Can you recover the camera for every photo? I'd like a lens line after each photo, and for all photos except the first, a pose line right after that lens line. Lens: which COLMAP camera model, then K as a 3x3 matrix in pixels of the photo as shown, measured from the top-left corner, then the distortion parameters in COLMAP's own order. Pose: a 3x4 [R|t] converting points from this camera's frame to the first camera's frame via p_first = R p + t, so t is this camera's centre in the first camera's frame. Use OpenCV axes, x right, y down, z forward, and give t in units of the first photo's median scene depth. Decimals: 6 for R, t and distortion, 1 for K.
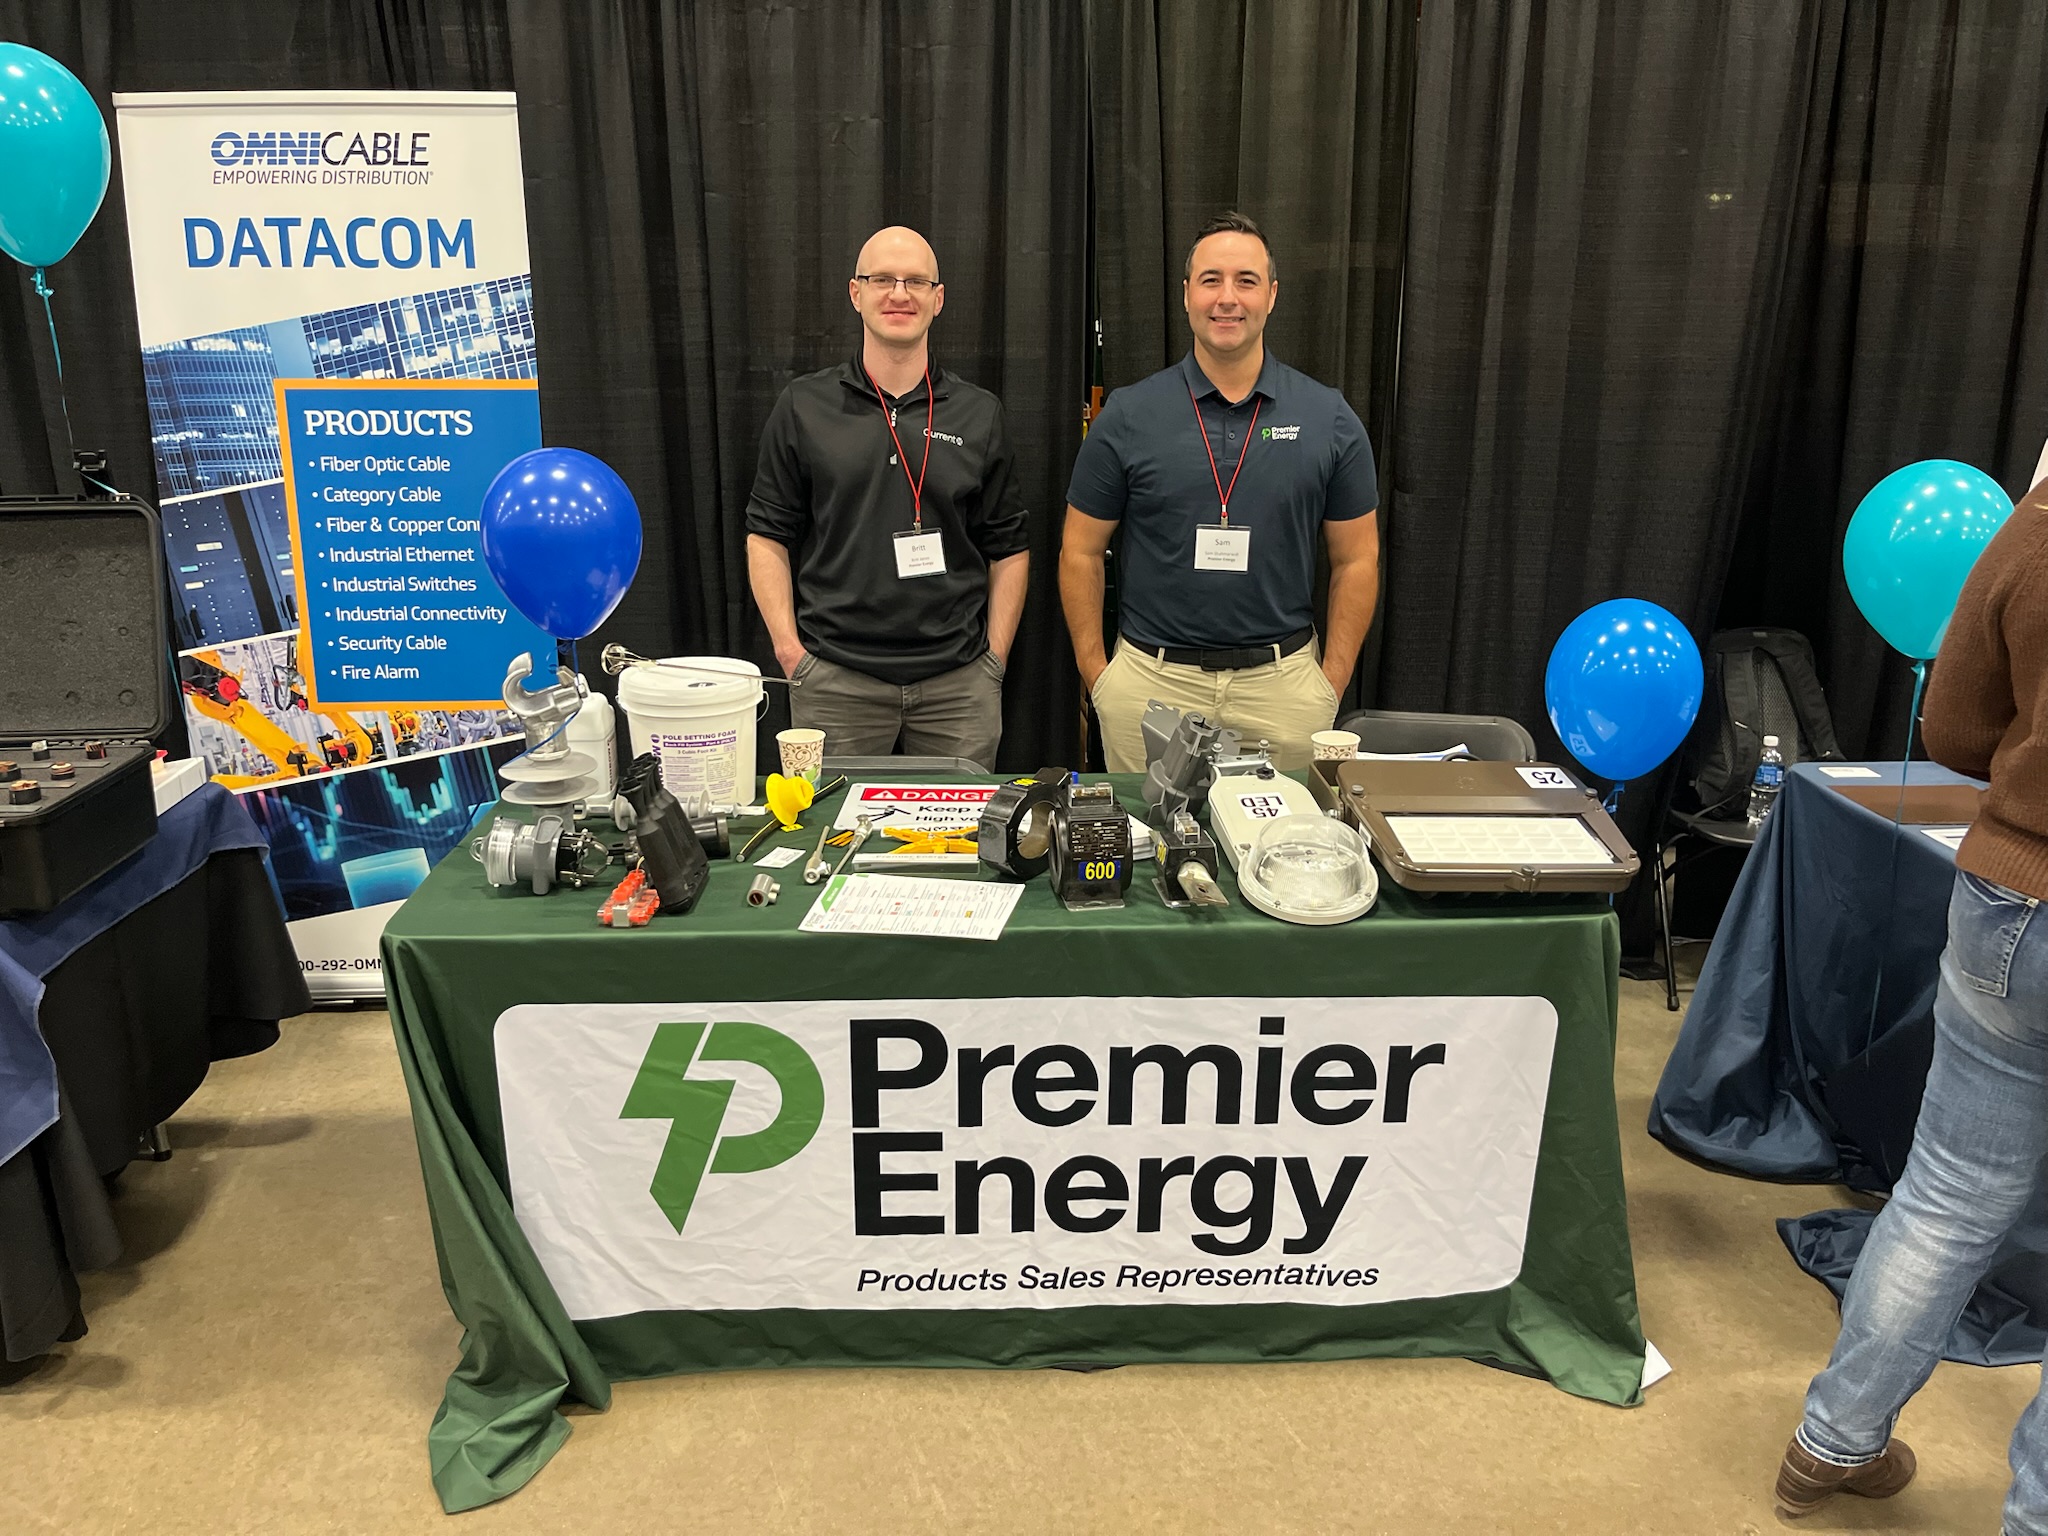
lens RADIAL K [[1548.5, 0, 1031.5], [0, 1548.5, 777.7], [0, 0, 1]] dist [0.047669, -0.072645]
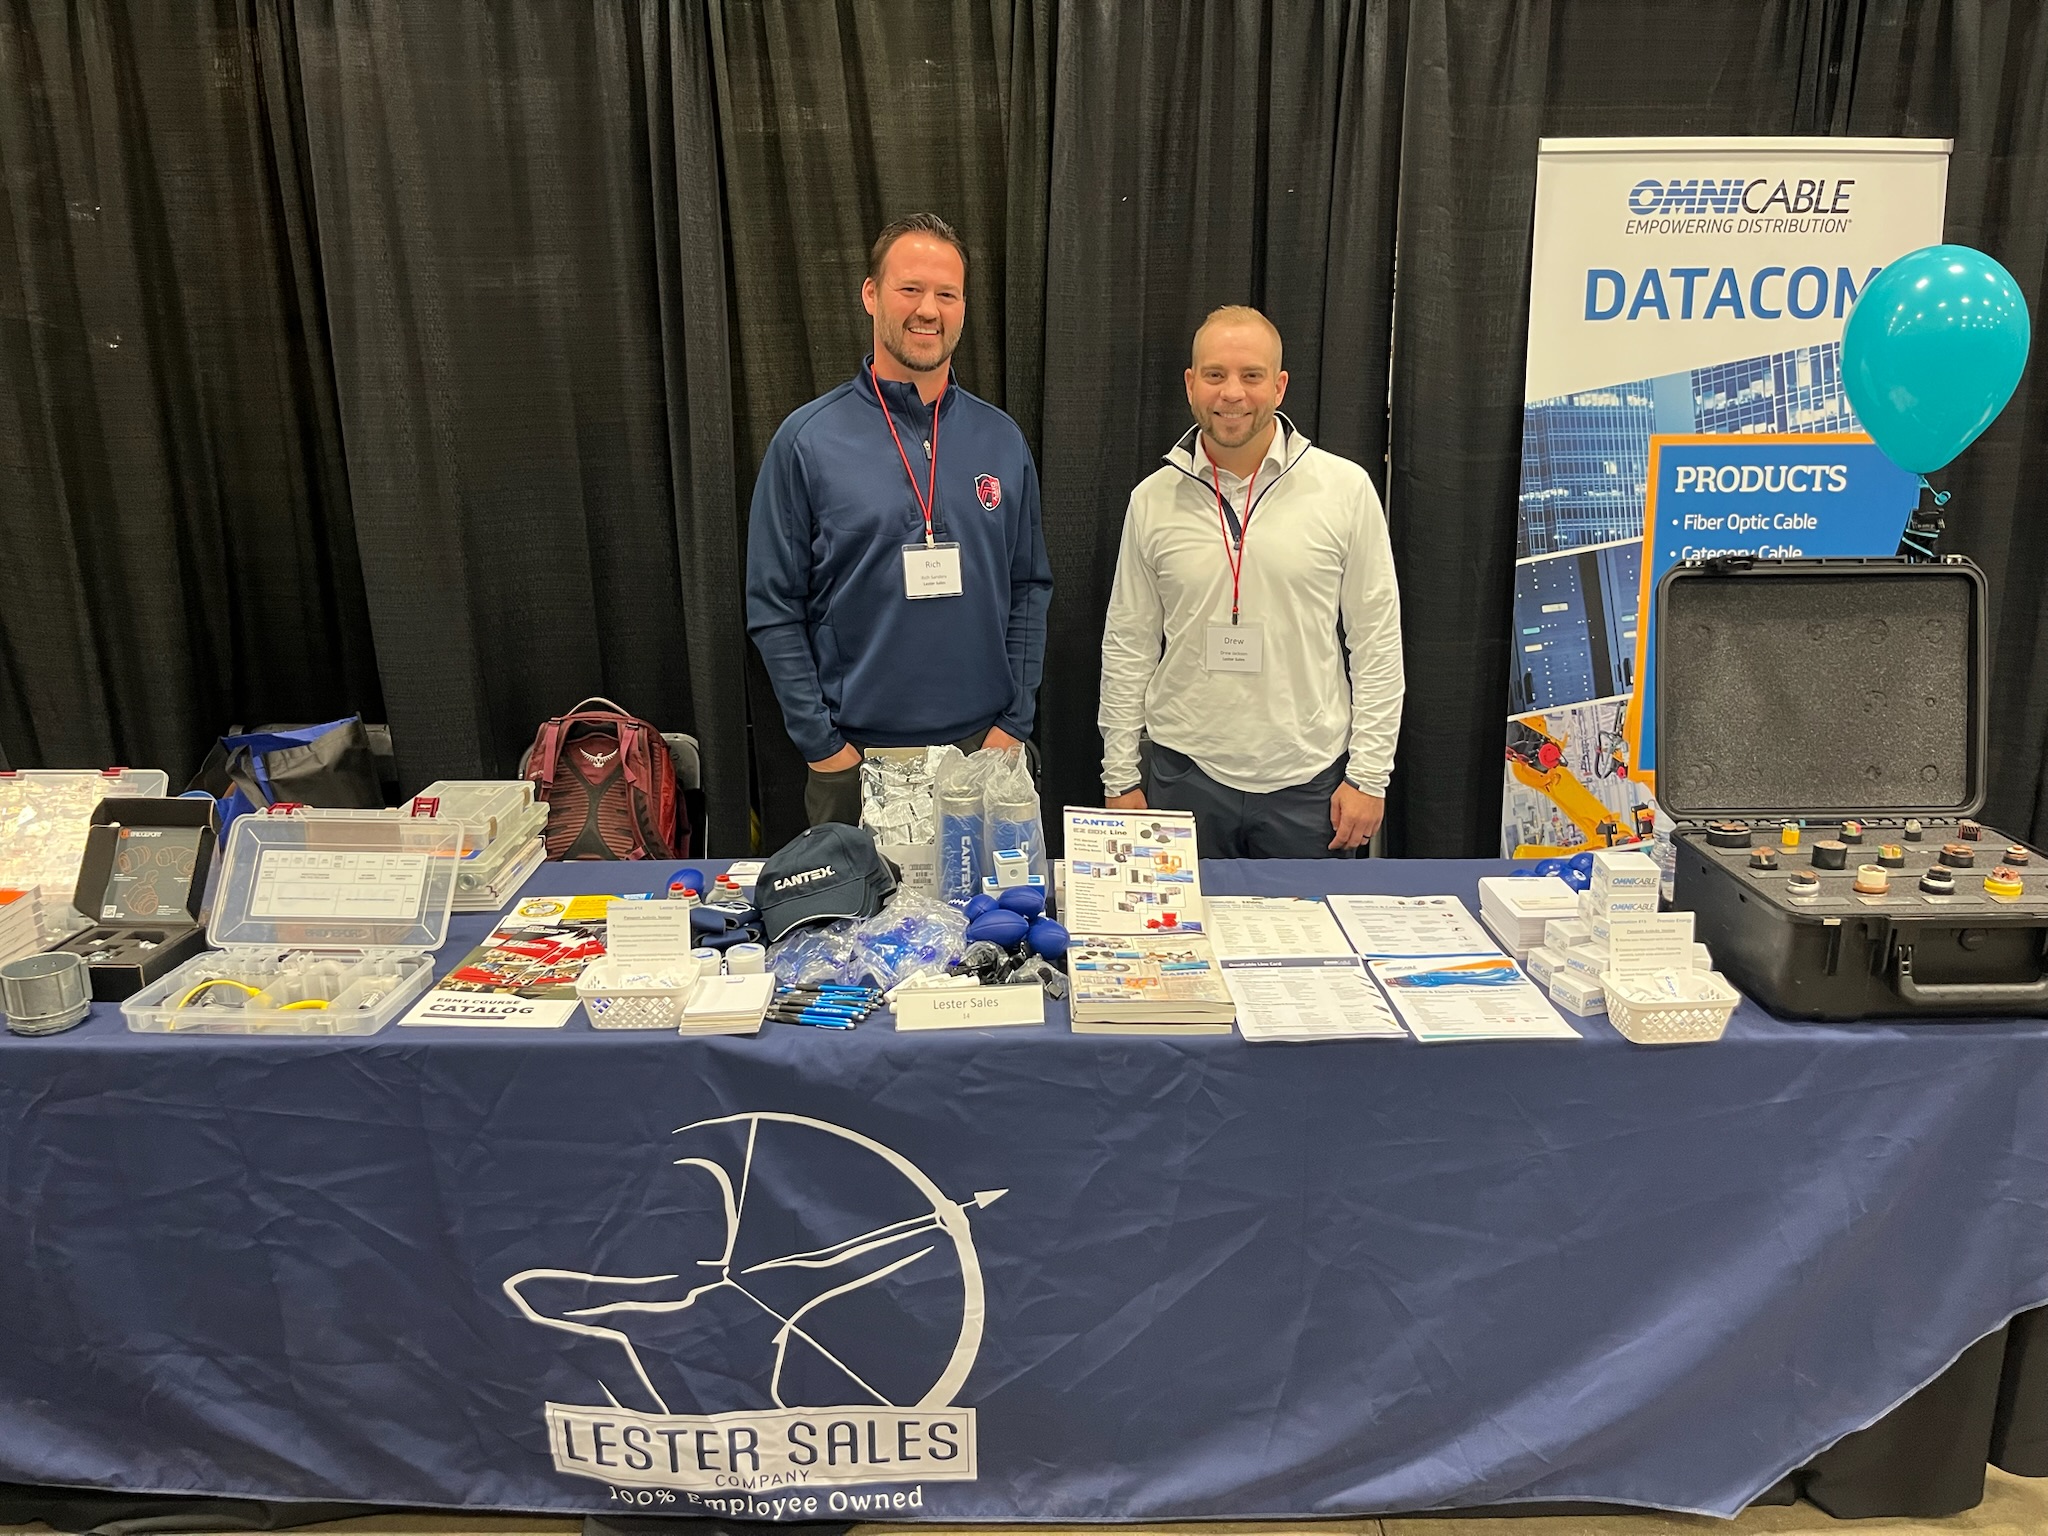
lens RADIAL K [[1548.5, 0, 1022.7], [0, 1548.5, 767.6], [0, 0, 1]] dist [0.047669, -0.072645]
pose [[0.998744, 0.006432, -0.049693, -0.841422], [-0.008427, 0.999163, -0.040036, -0.009124], [0.049394, 0.040404, 0.997962, 0.031982]]
